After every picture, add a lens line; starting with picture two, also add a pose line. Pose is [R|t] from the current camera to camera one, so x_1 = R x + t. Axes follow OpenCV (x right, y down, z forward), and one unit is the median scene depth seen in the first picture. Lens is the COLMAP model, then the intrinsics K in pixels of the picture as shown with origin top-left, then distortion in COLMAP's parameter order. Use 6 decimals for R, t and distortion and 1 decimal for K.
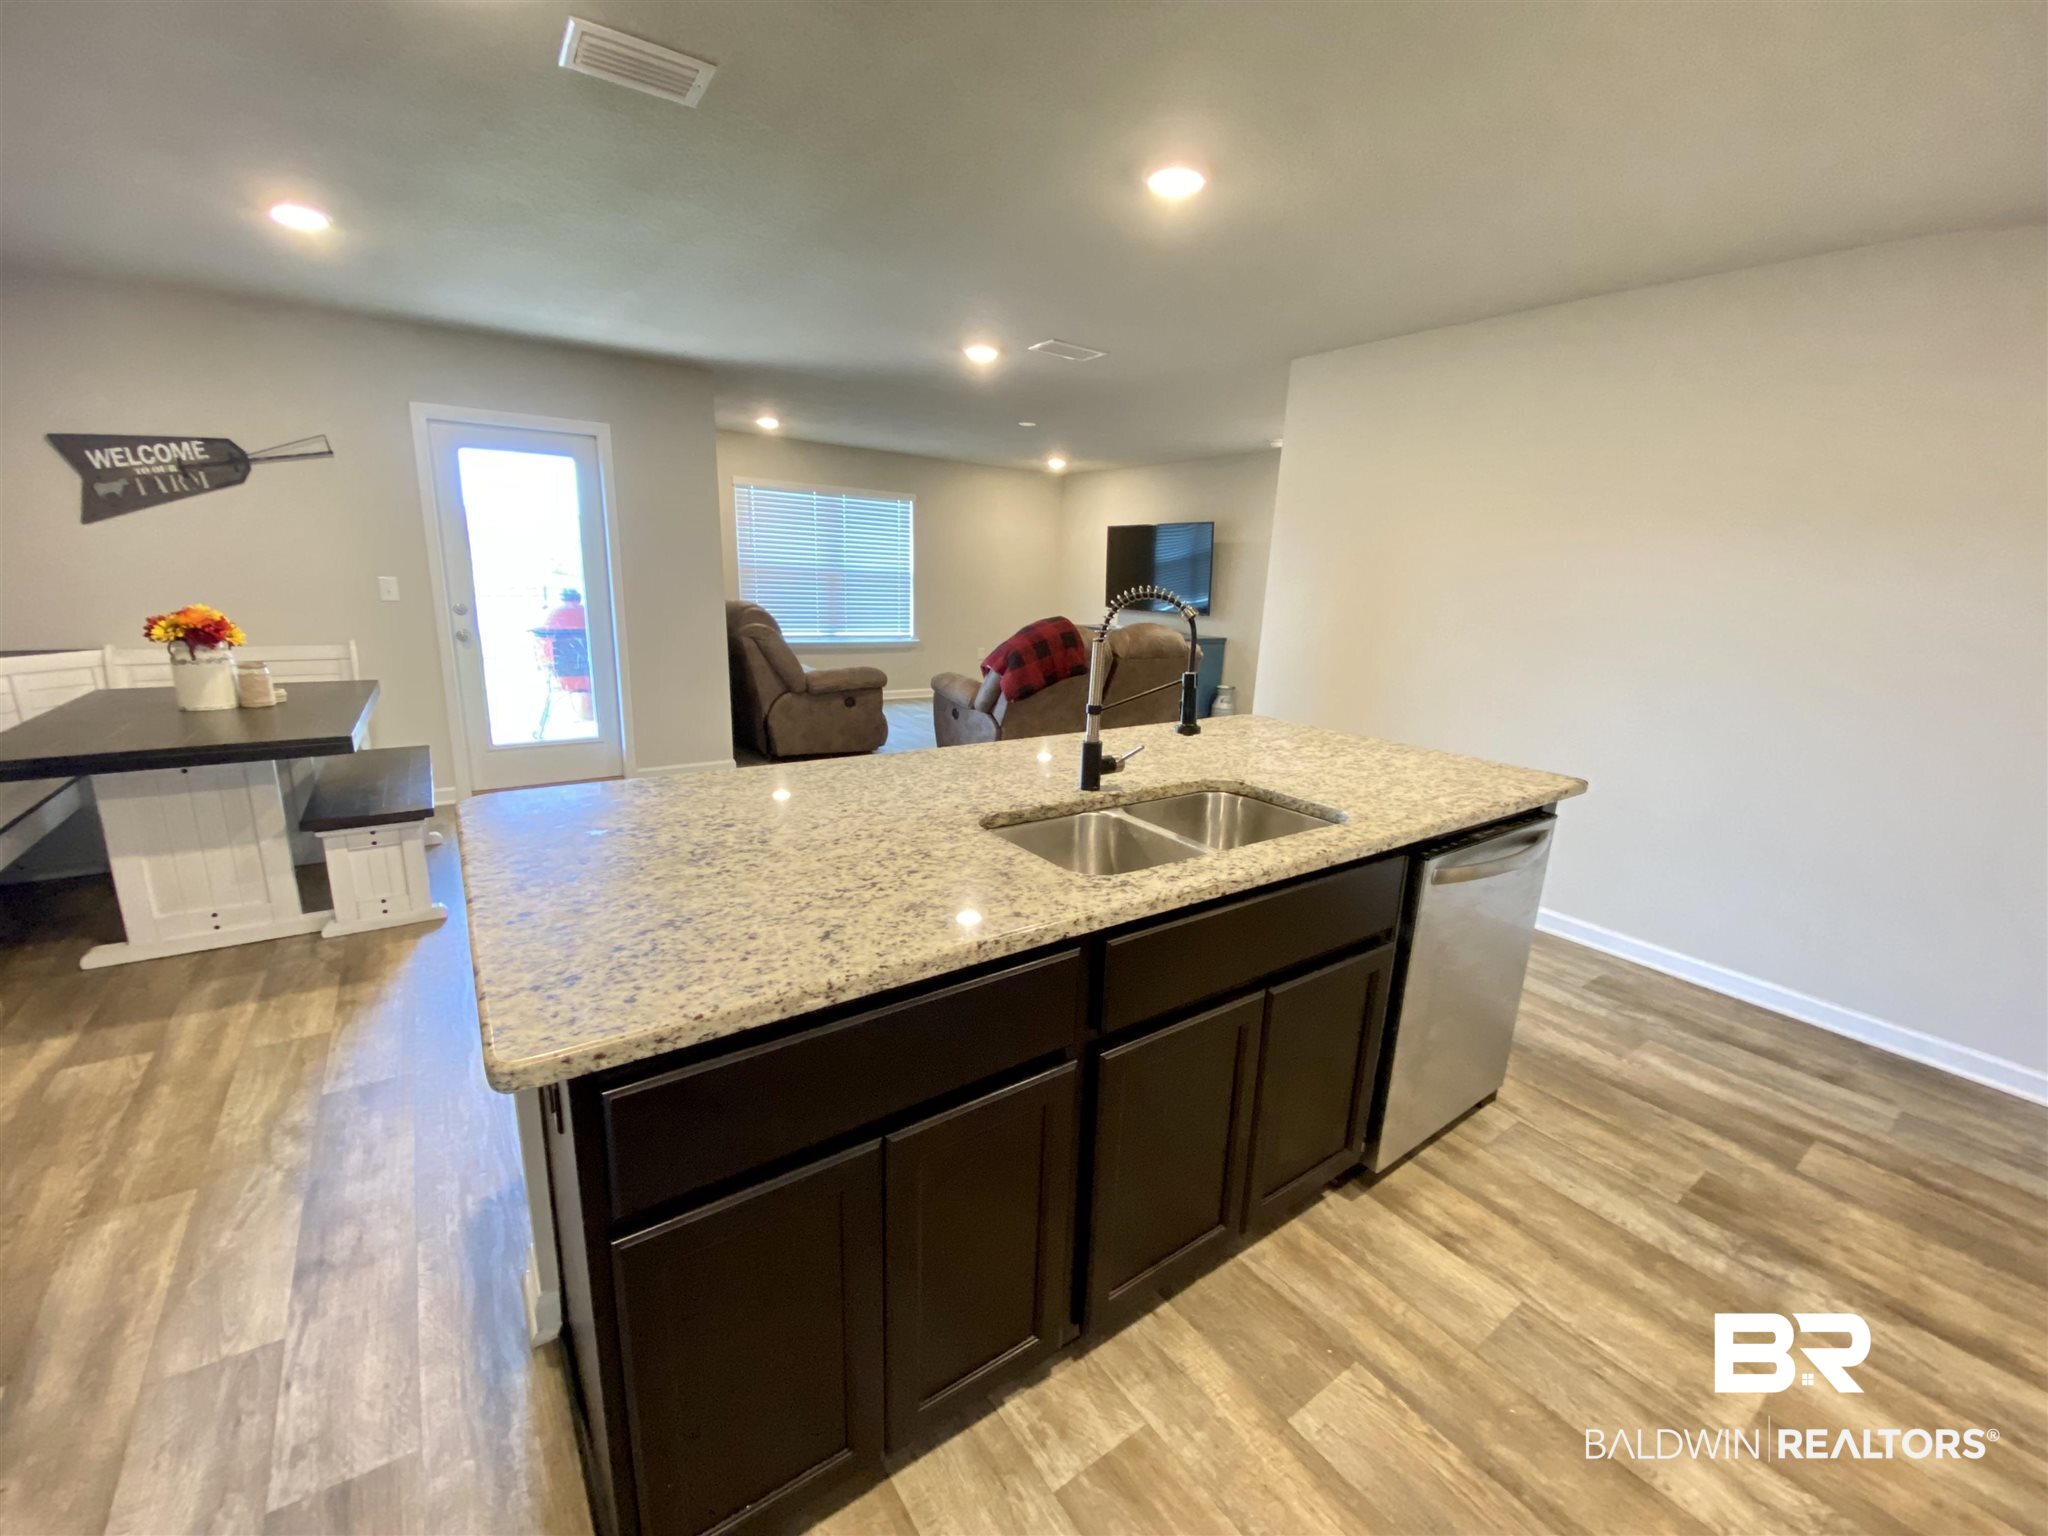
lens RADIAL K [[827.2, 0, 1047.1], [0, 827.2, 780.6], [0, 0, 1]] dist [0.011839, -0.014884]
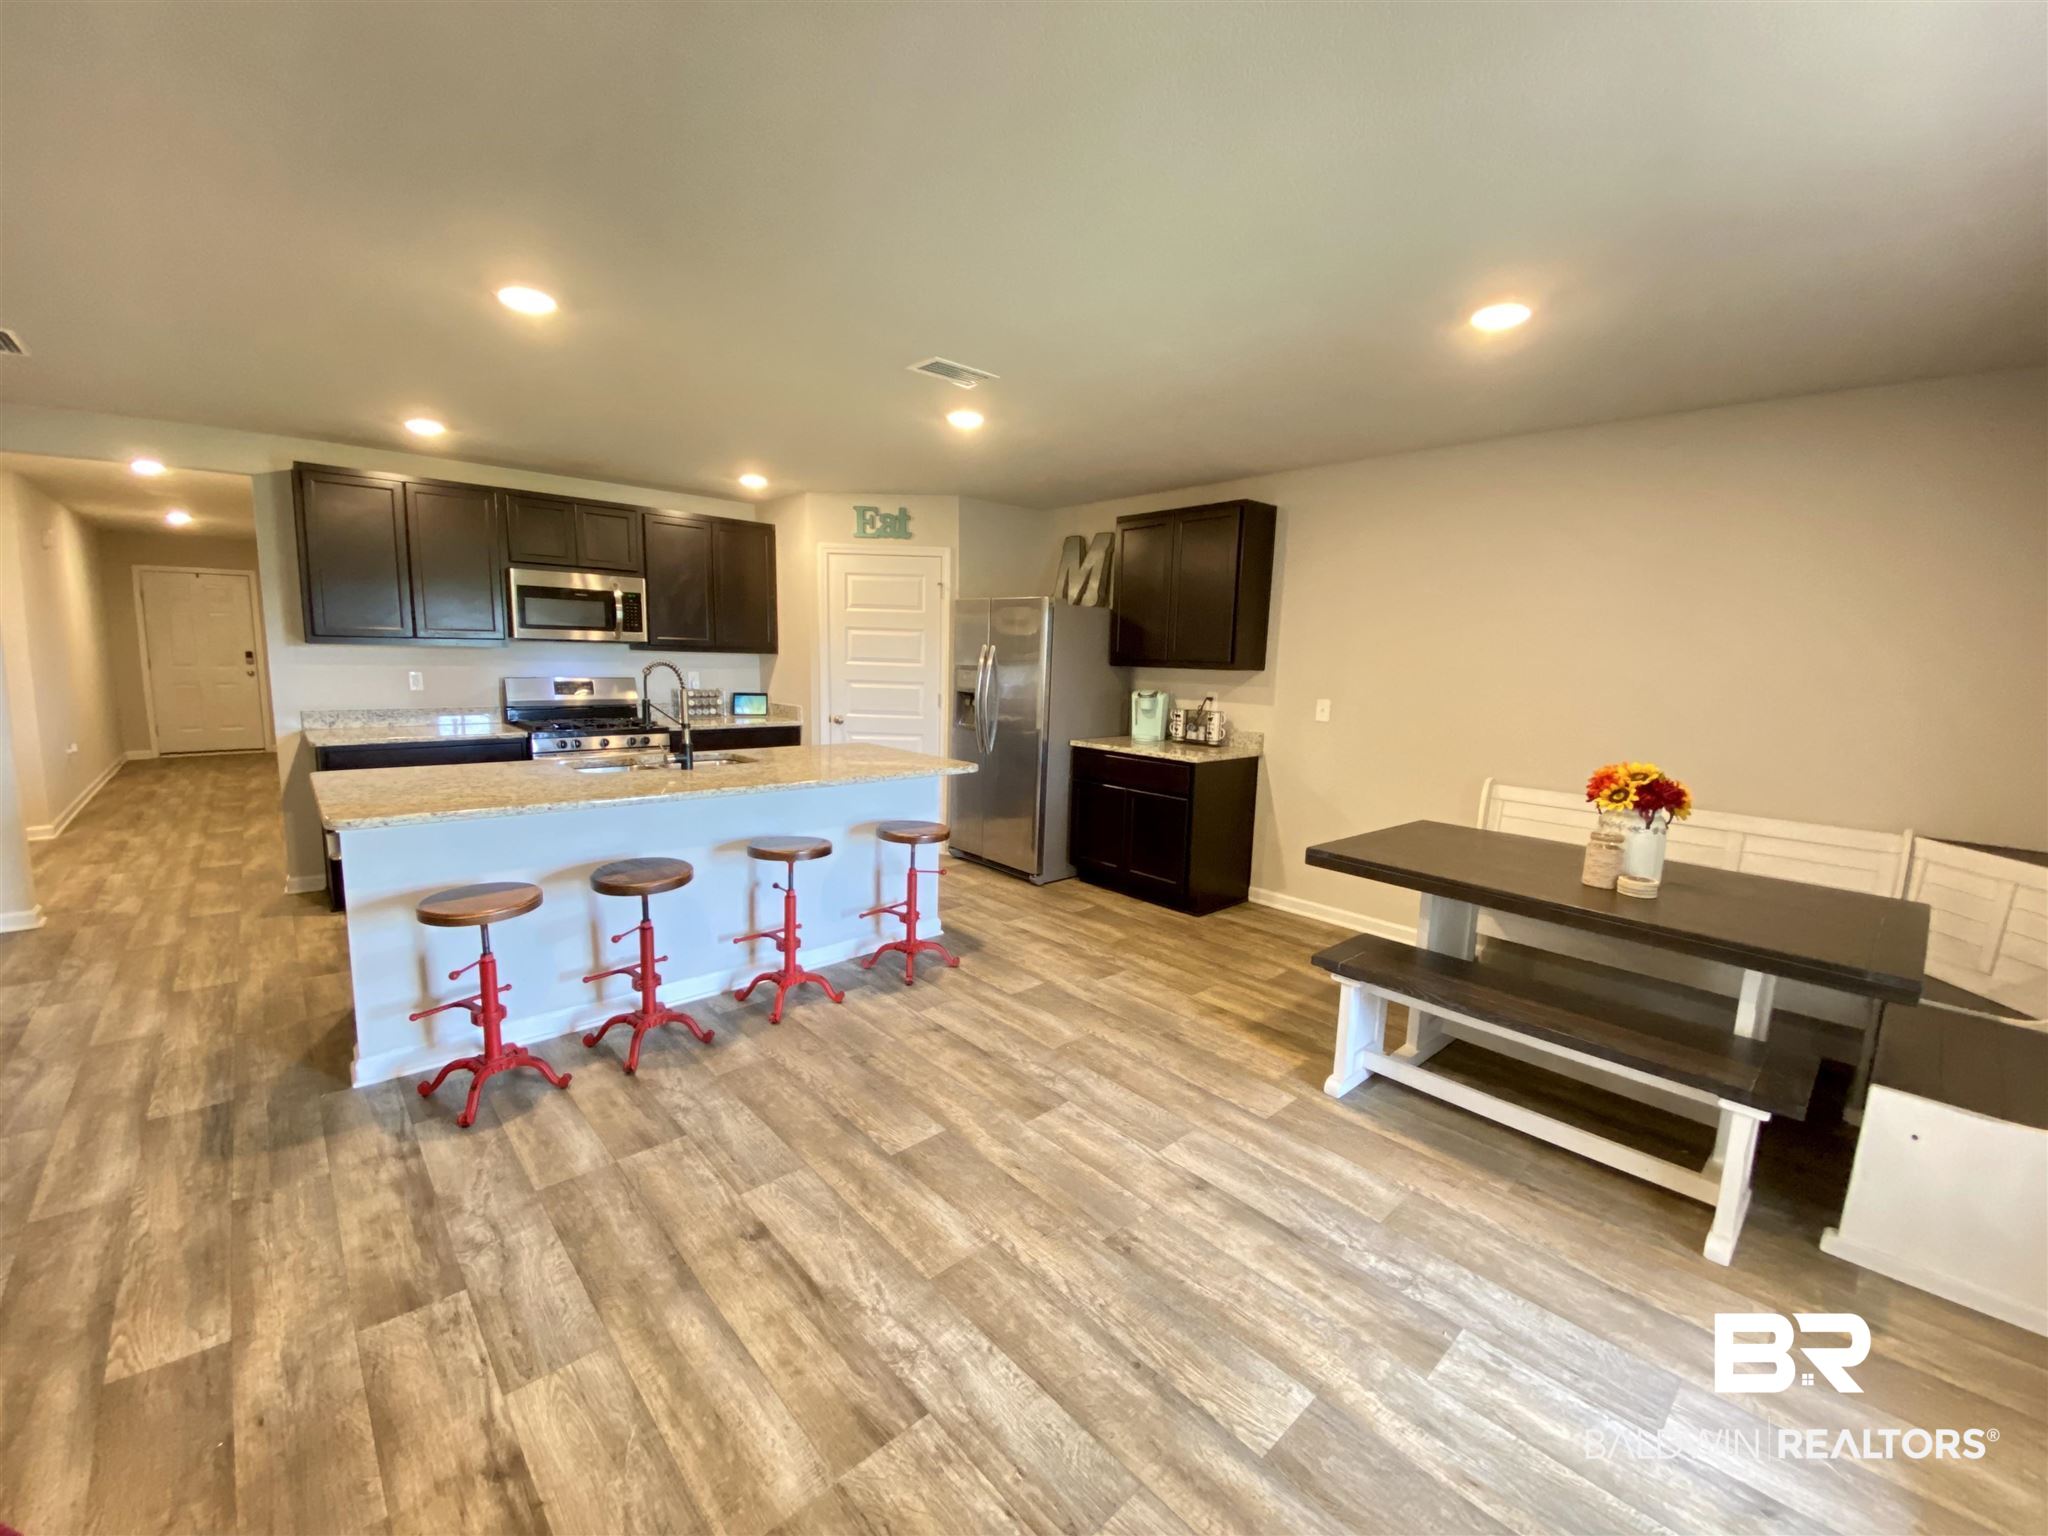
lens RADIAL K [[827.2, 0, 1022.9], [0, 827.2, 762.7], [0, 0, 1]] dist [0.011839, -0.014884]
pose [[-0.991837, -0.055023, -0.115030, -0.298914], [-0.094311, 0.923689, 0.371354, -0.479561], [0.085819, 0.379171, -0.921338, 1.737453]]
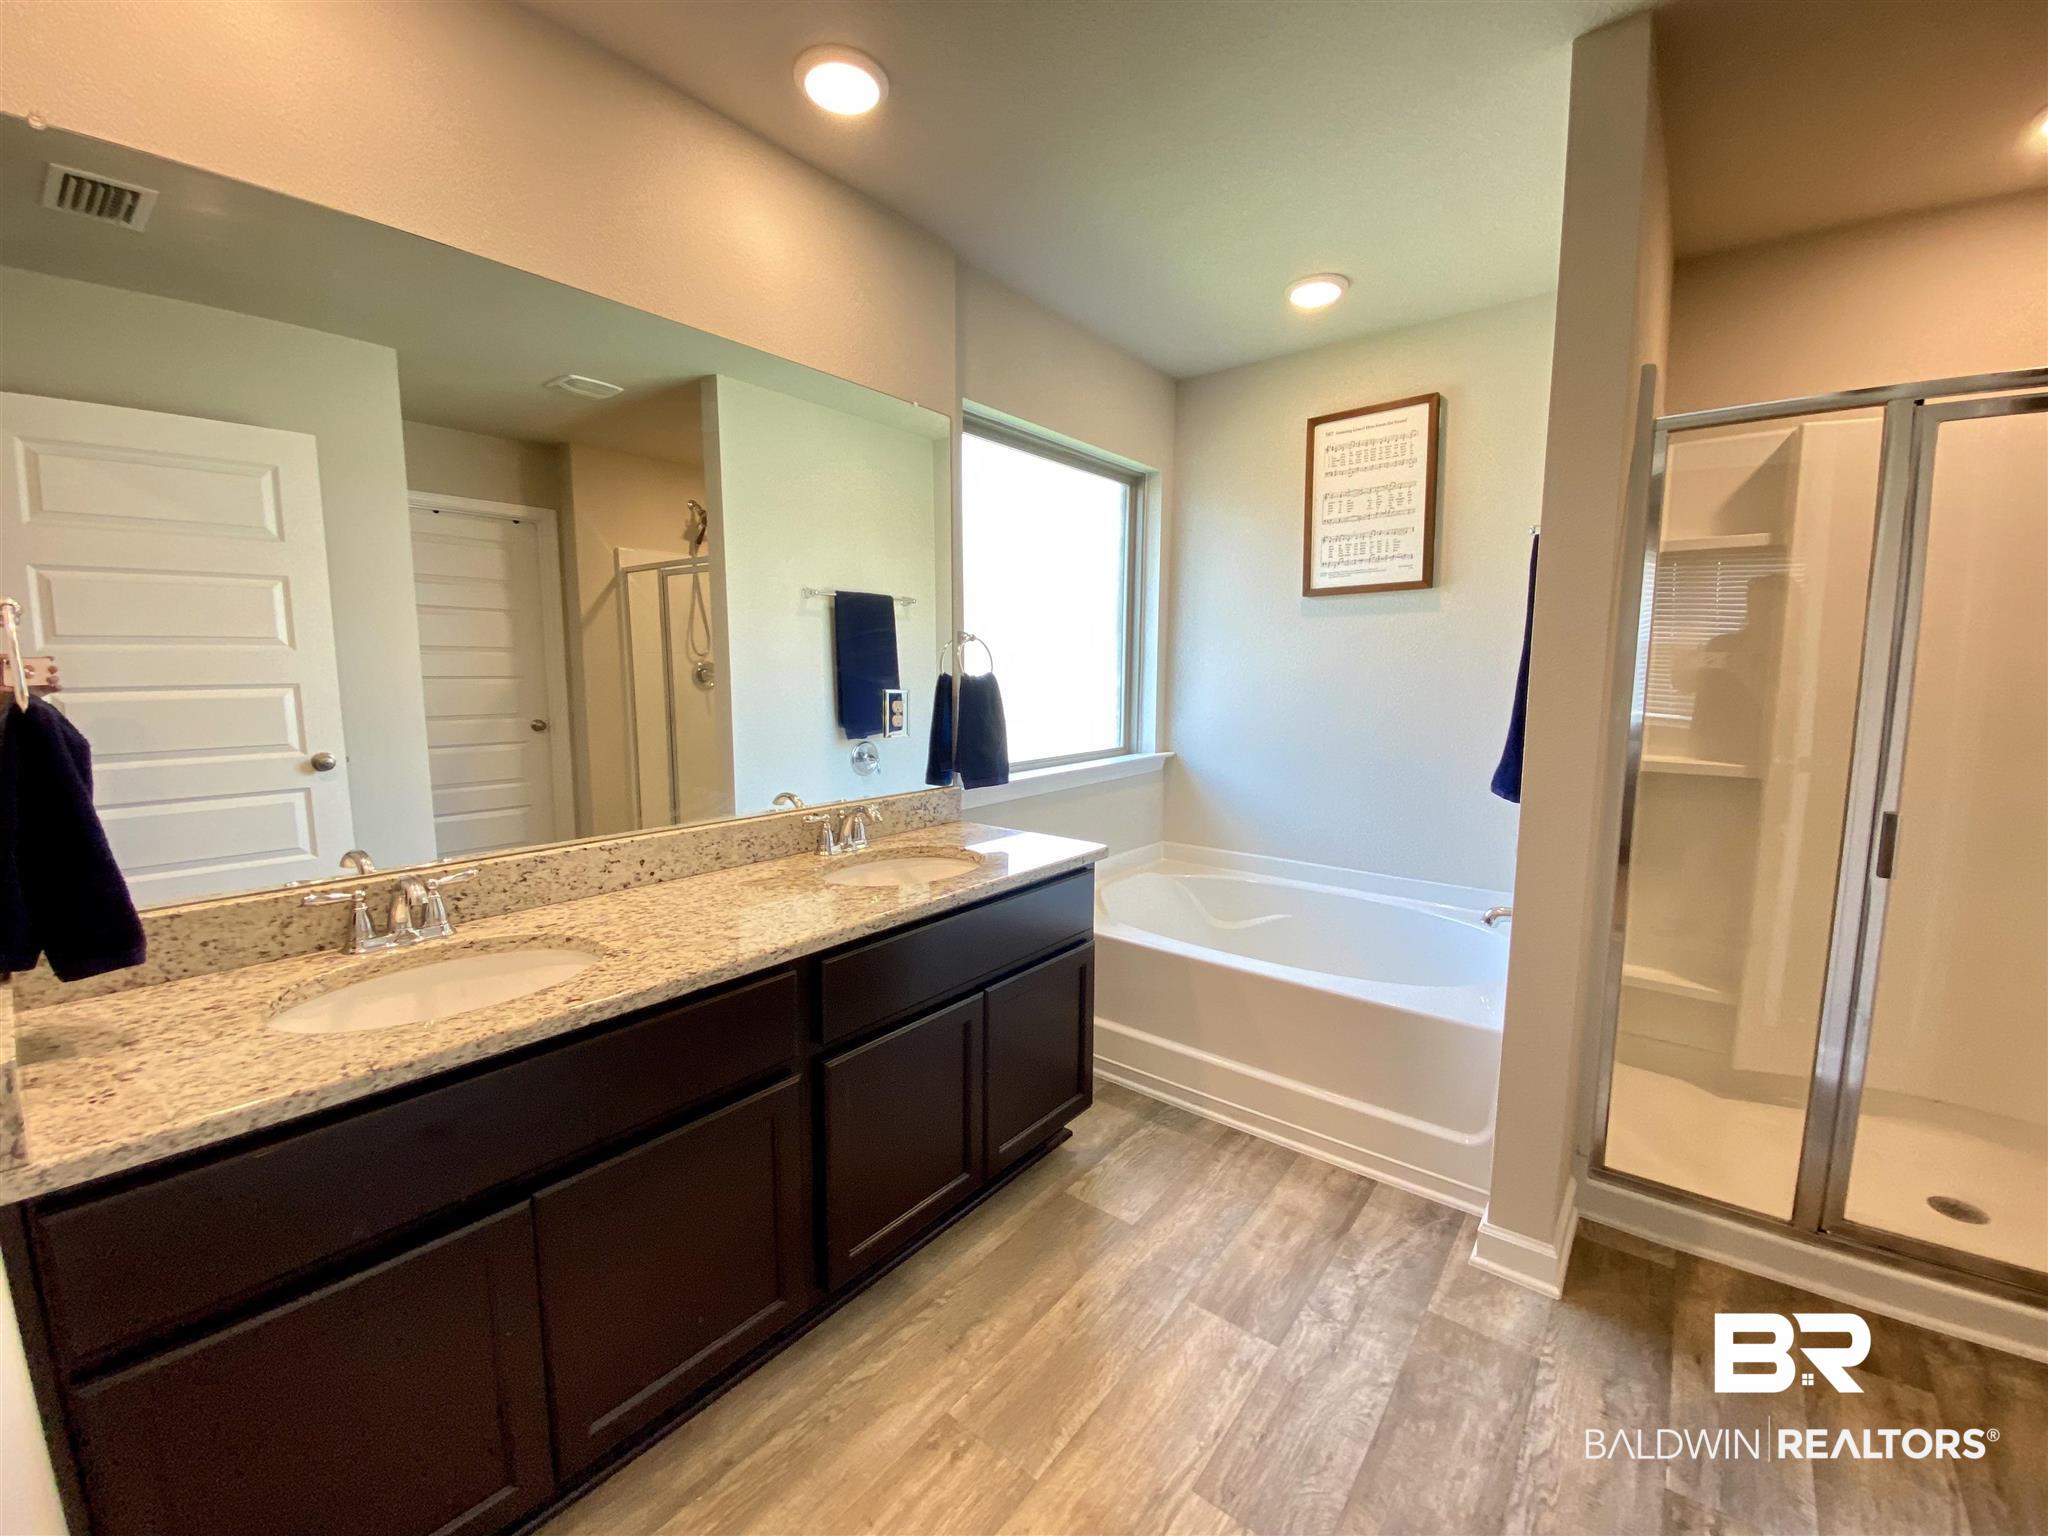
lens RADIAL K [[827.2, 0, 1021.9], [0, 827.2, 767.3], [0, 0, 1]] dist [0.011839, -0.014884]
pose [[-0.257923, -0.159146, 0.952968, -0.875920], [0.228400, 0.948341, 0.220190, -0.319814], [-0.938781, 0.274450, -0.208250, 1.217538]]
